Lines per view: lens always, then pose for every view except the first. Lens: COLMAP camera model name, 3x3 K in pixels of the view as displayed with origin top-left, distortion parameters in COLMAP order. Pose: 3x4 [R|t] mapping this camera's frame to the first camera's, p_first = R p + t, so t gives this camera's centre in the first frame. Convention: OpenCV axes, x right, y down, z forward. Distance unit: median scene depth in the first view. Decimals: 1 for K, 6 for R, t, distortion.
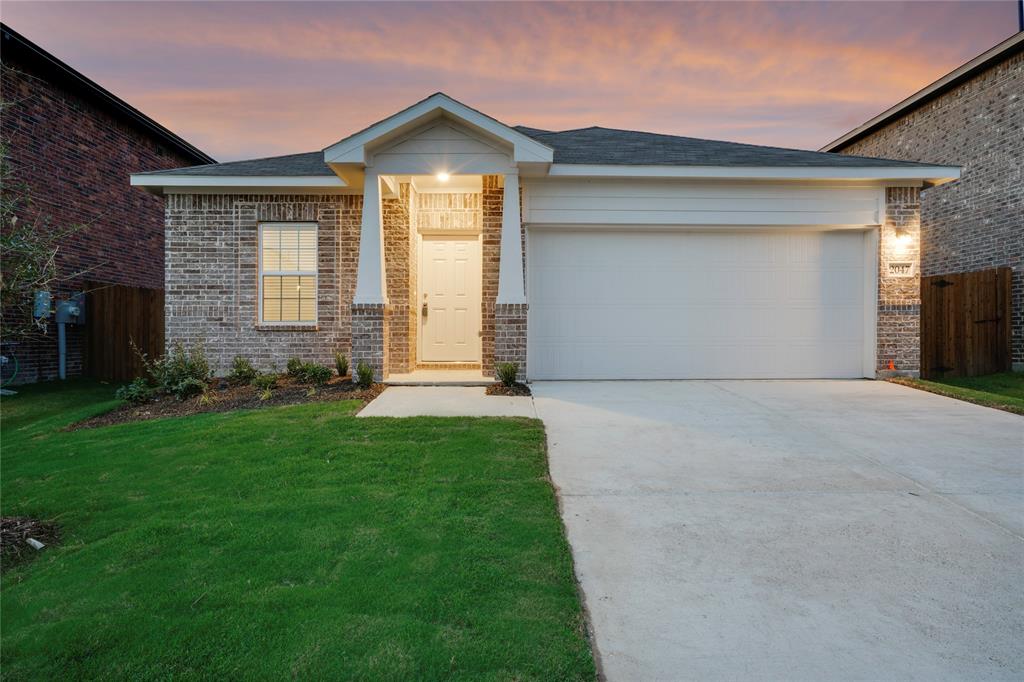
lens RADIAL K [[567.7, 0, 512.0], [0, 567.7, 341.0], [0, 0, 1]] dist [-0.053762, 0.049483]
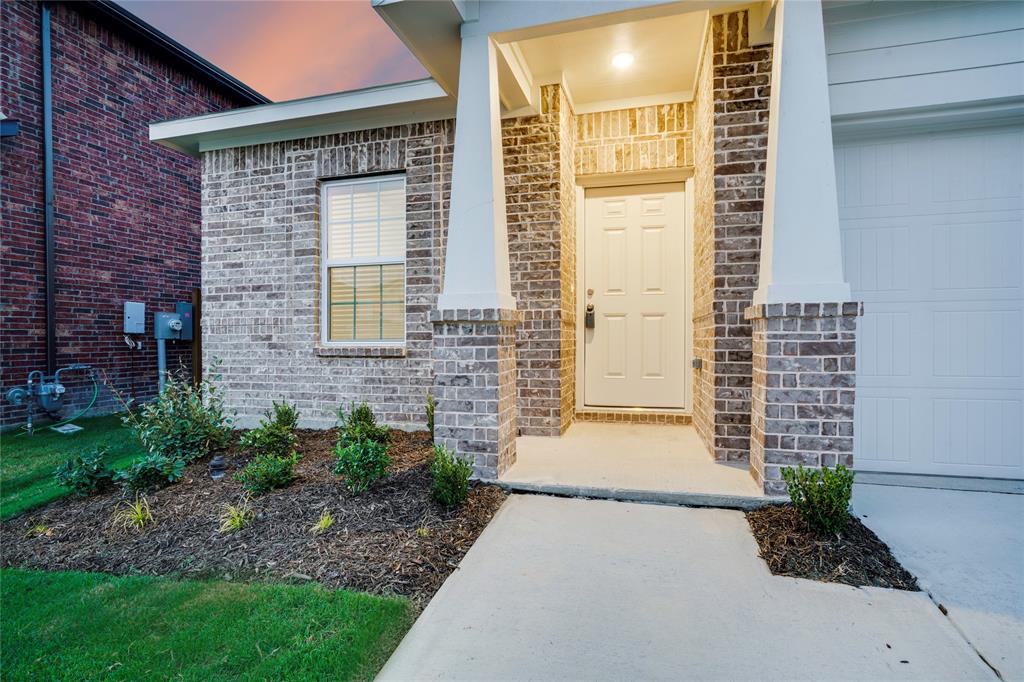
lens RADIAL K [[567.7, 0, 512.0], [0, 567.7, 341.0], [0, 0, 1]] dist [-0.053762, 0.049483]
pose [[0.958897, -0.005026, -0.283708, -0.072506], [0.003508, 0.999977, -0.005860, -0.030639], [0.283731, 0.004624, 0.958893, 0.466467]]
